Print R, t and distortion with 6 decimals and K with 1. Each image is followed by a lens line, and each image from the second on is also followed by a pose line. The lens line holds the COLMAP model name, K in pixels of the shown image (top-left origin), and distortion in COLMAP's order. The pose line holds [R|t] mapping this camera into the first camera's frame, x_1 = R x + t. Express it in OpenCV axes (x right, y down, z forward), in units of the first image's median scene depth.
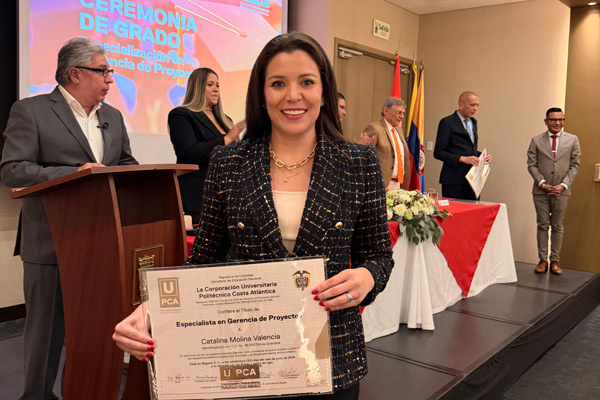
lens RADIAL K [[564.3, 0, 291.8], [0, 564.3, 195.7], [0, 0, 1]] dist [0.016164, 0.000000]
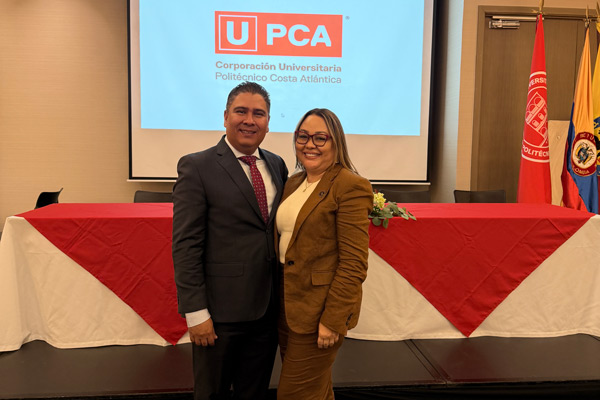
lens RADIAL K [[564.3, 0, 296.0], [0, 564.3, 200.2], [0, 0, 1]] dist [0.016164, 0.000000]
pose [[0.701270, 0.041930, -0.711662, 0.471624], [-0.045532, 0.998865, 0.013984, 0.002639], [0.711440, 0.022597, 0.702383, 0.228061]]
